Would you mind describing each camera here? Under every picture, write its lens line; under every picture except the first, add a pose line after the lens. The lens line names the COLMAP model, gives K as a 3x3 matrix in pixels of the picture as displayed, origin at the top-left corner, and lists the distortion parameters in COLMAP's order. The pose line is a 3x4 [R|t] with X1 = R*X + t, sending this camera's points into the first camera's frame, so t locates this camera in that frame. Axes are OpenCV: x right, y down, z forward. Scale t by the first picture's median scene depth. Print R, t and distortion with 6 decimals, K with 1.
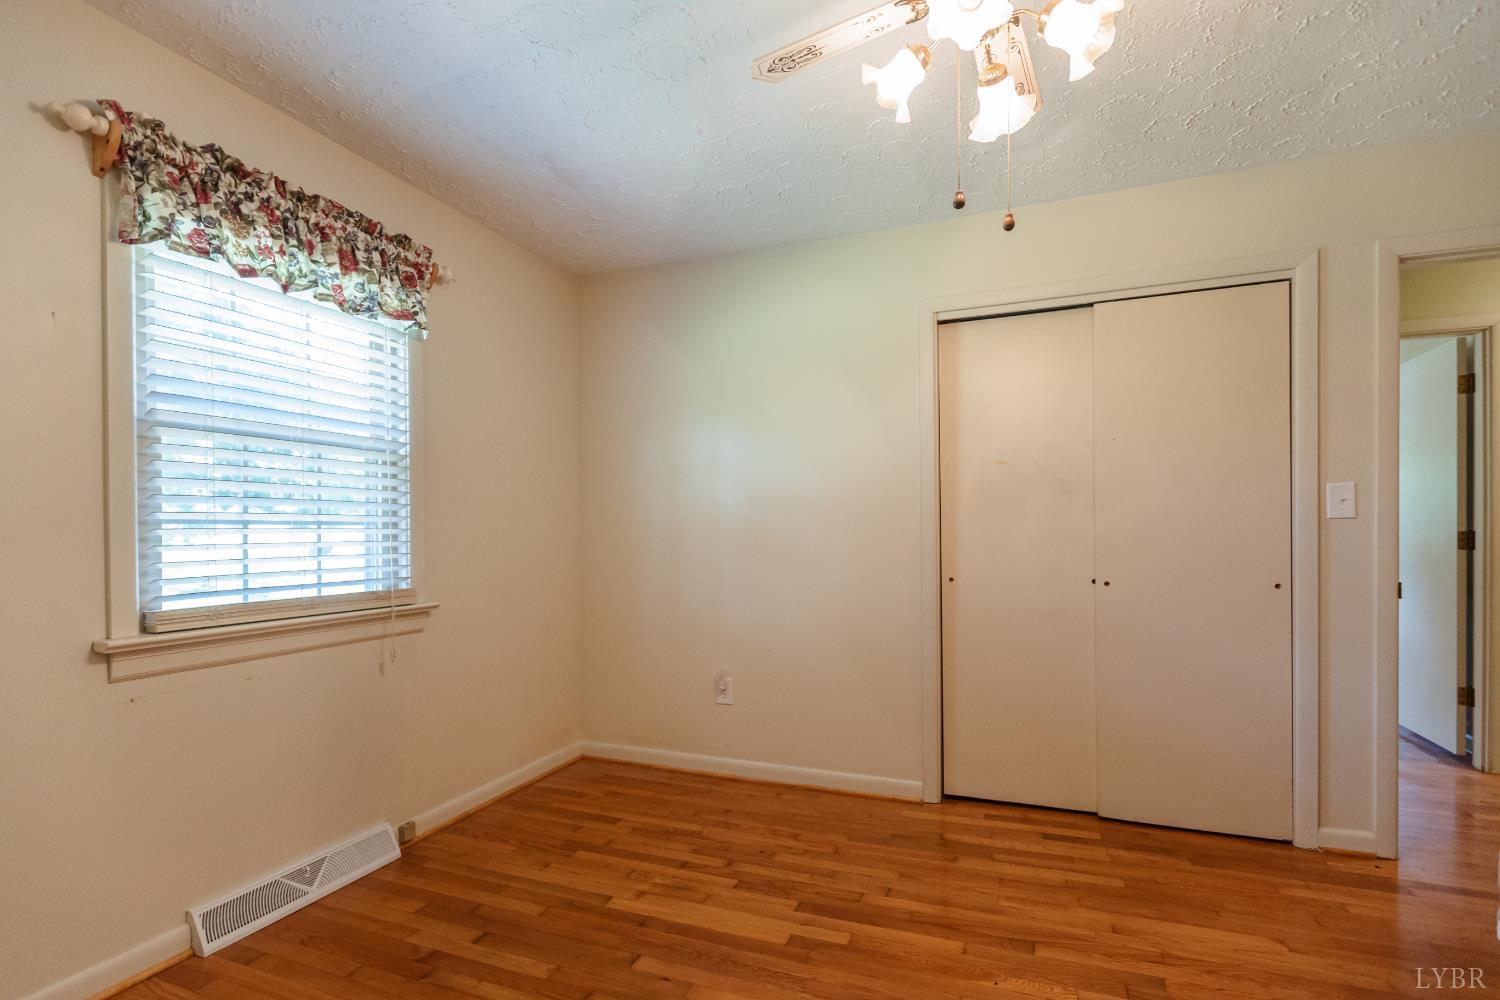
lens RADIAL K [[691.7, 0, 763.9], [0, 691.7, 533.6], [0, 0, 1]] dist [0.003220, 0.000337]
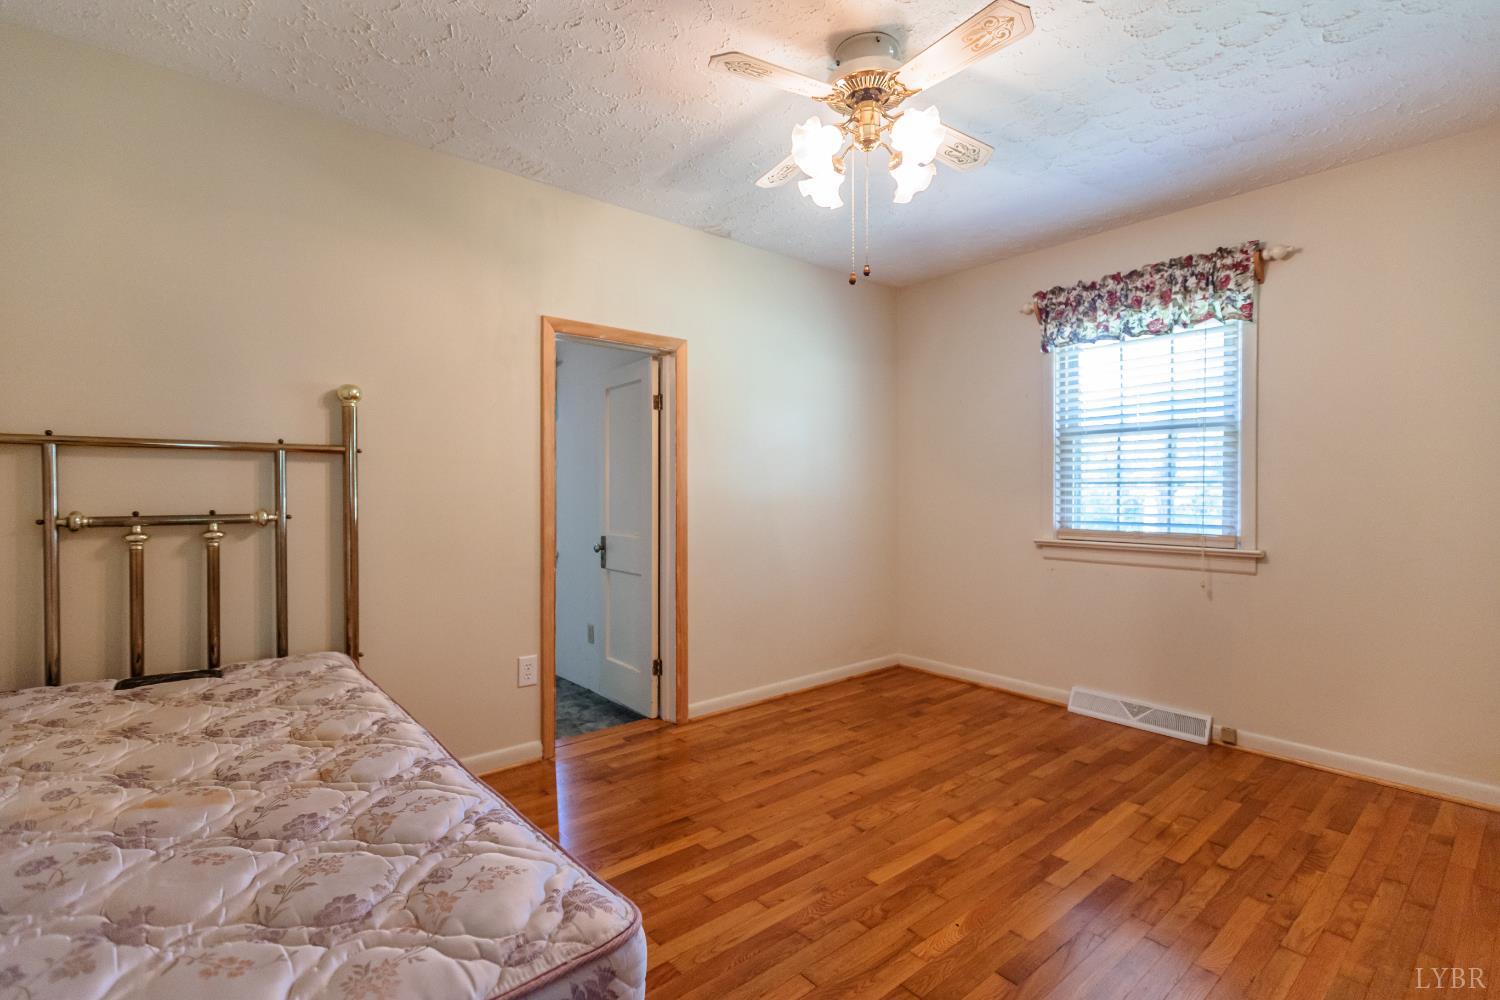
lens RADIAL K [[691.7, 0, 748.3], [0, 691.7, 496.8], [0, 0, 1]] dist [0.003220, 0.000337]
pose [[-0.481257, 0.013598, -0.876474, 1.011567], [-0.000980, 0.999871, 0.016051, -0.007352], [0.876579, 0.008584, -0.481182, 0.892626]]
